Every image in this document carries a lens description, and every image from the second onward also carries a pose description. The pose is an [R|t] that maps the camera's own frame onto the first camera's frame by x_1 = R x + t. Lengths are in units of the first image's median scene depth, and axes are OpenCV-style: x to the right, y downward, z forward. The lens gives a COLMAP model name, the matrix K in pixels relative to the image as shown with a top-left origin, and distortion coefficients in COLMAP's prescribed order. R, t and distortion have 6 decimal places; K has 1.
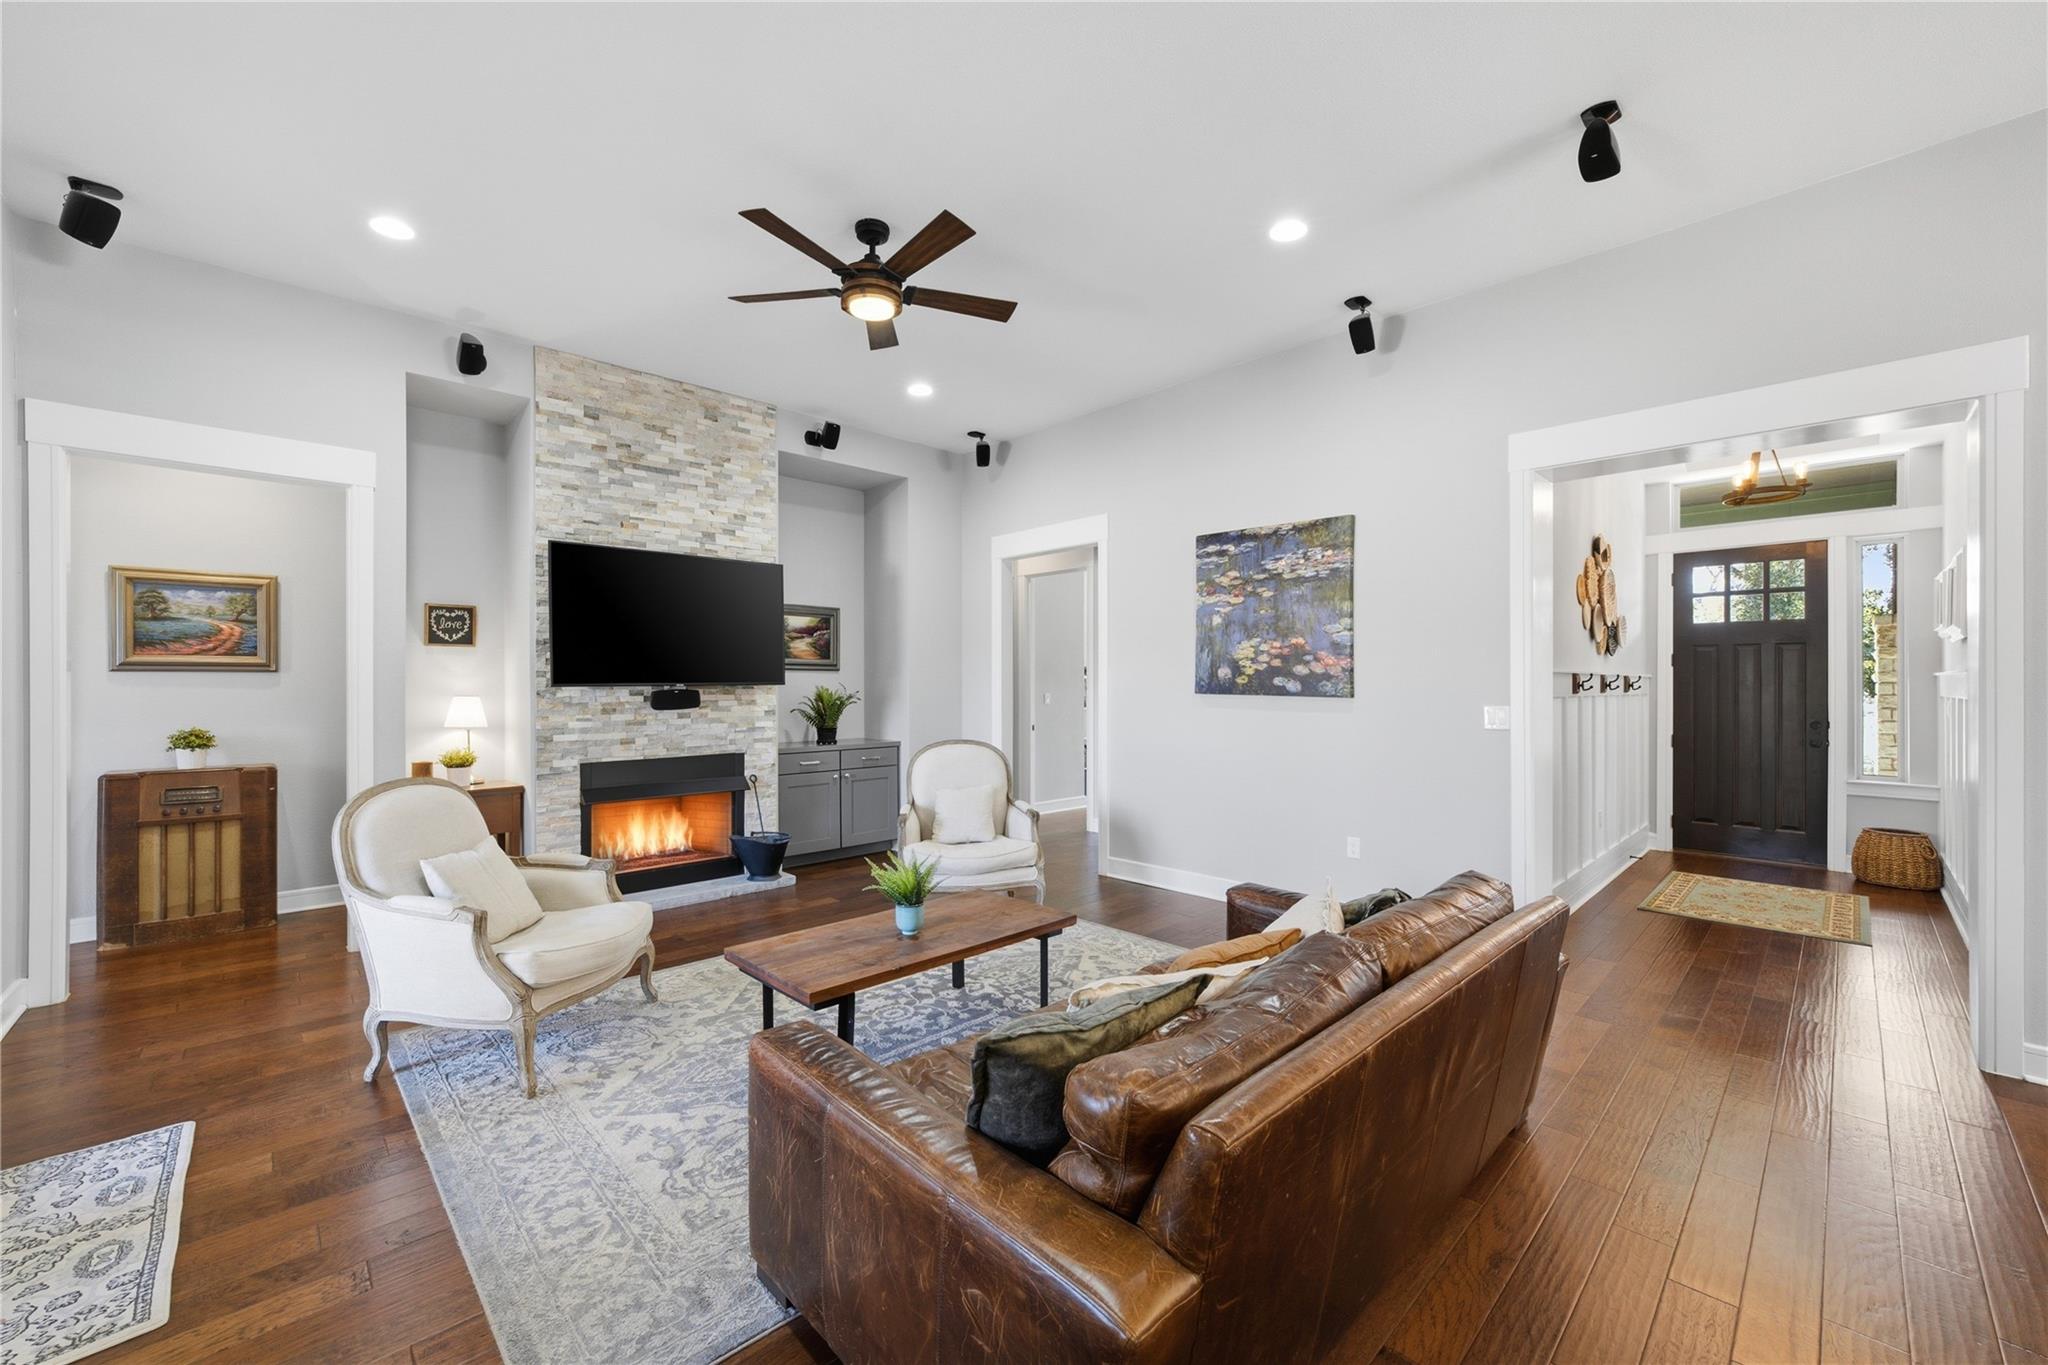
lens RADIAL K [[799.7, 0, 1024.2], [0, 799.7, 683.8], [0, 0, 1]] dist [-0.002677, 0.000102]
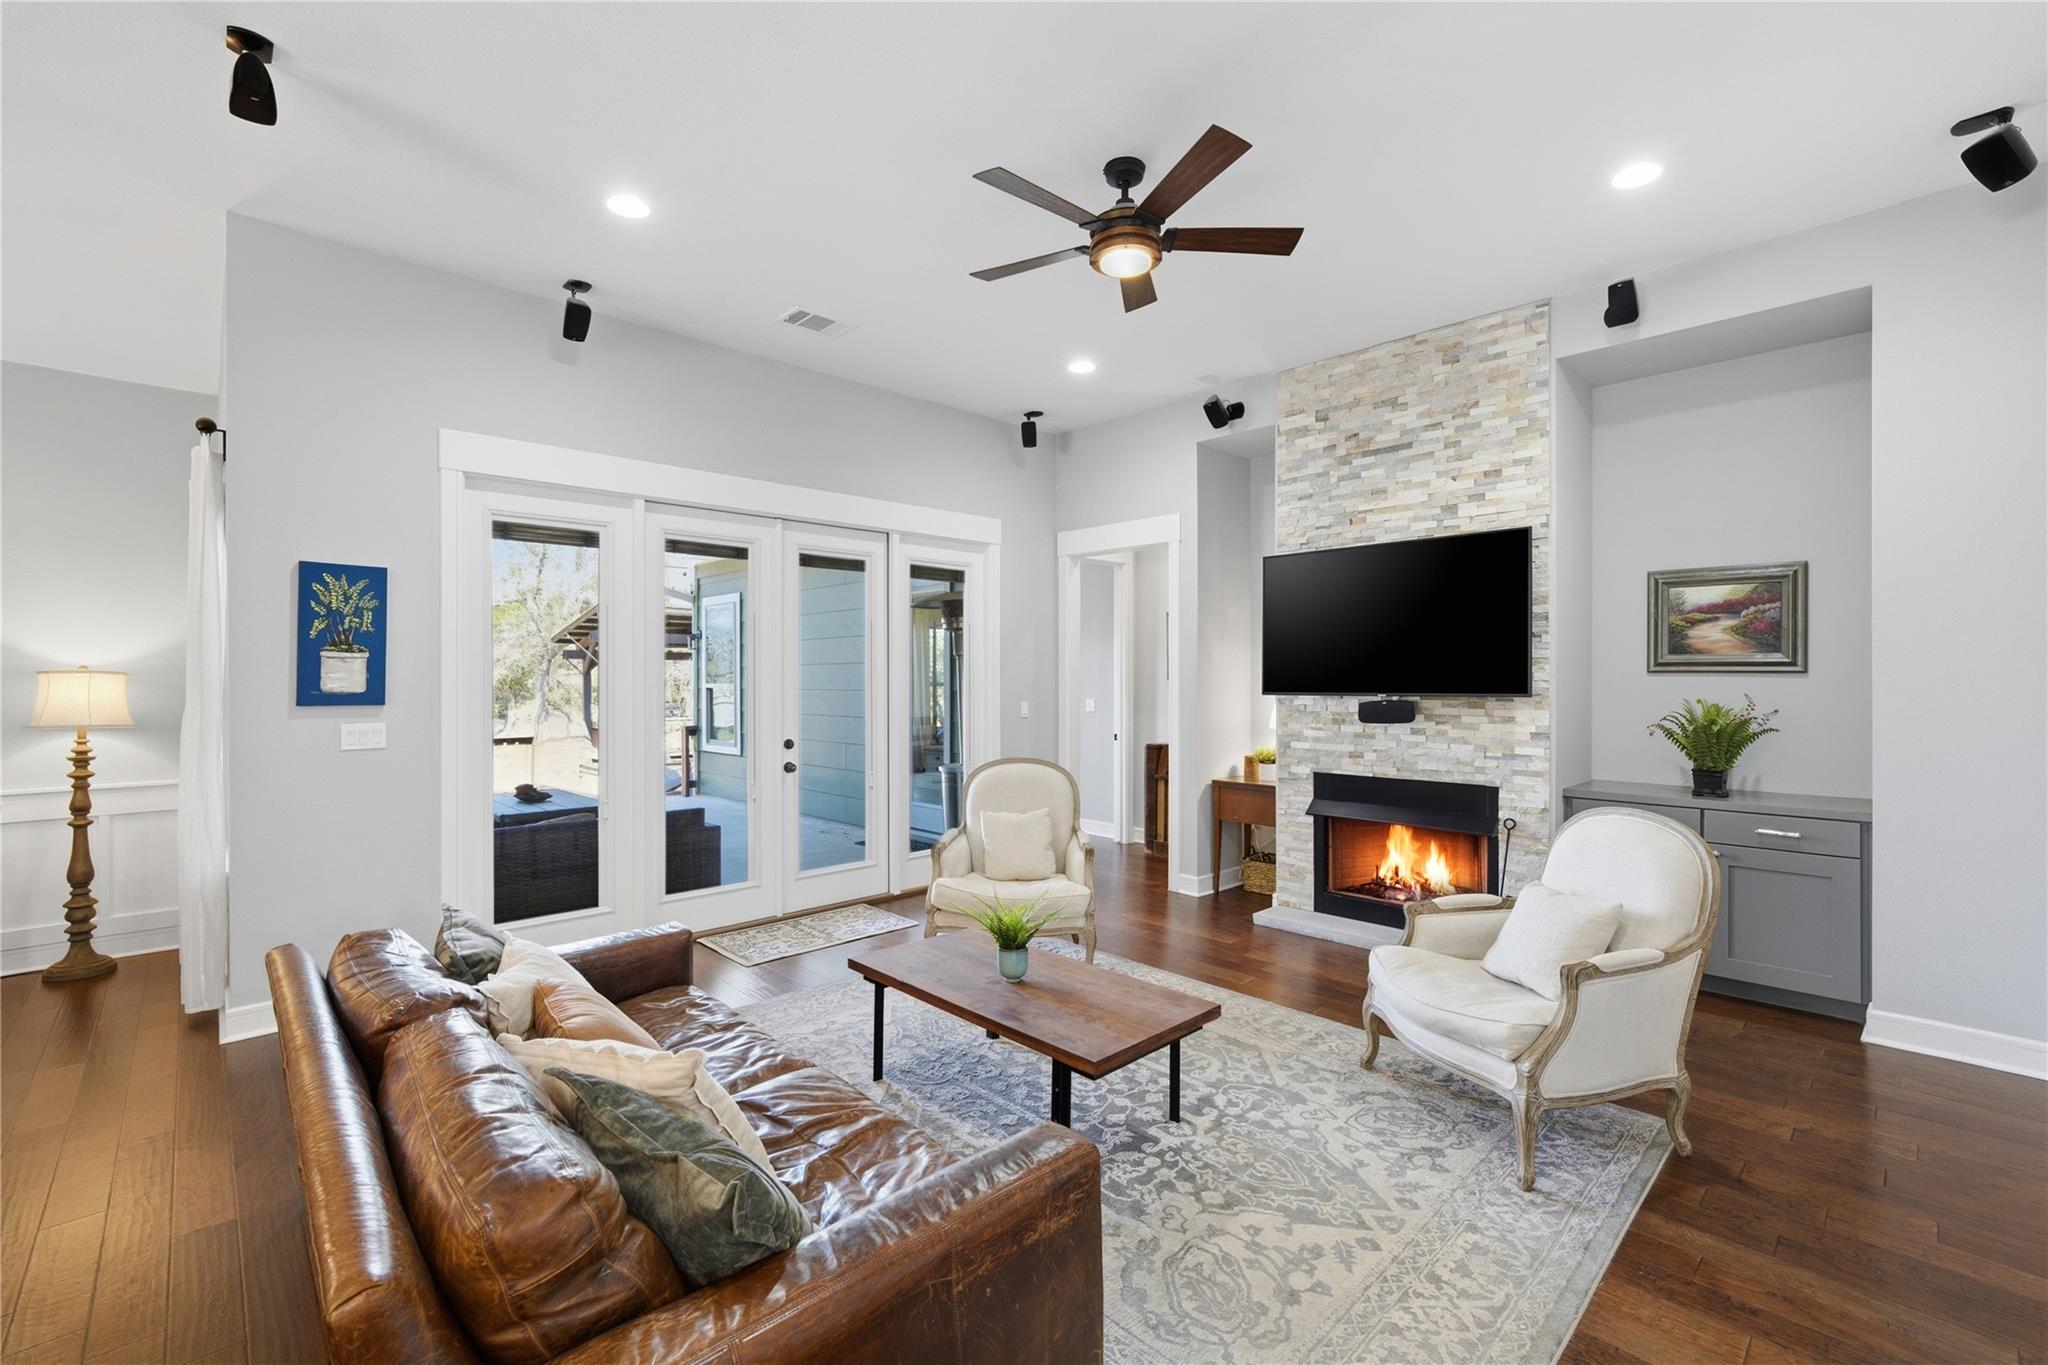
lens RADIAL K [[875.6, 0, 1023.0], [0, 875.6, 677.5], [0, 0, 1]] dist [-0.003684, -0.000046]
pose [[0.004354, 0.002391, -0.999988, 0.498686], [0.001541, 0.999996, 0.002398, -0.020051], [0.999989, -0.001552, 0.004350, 0.592178]]
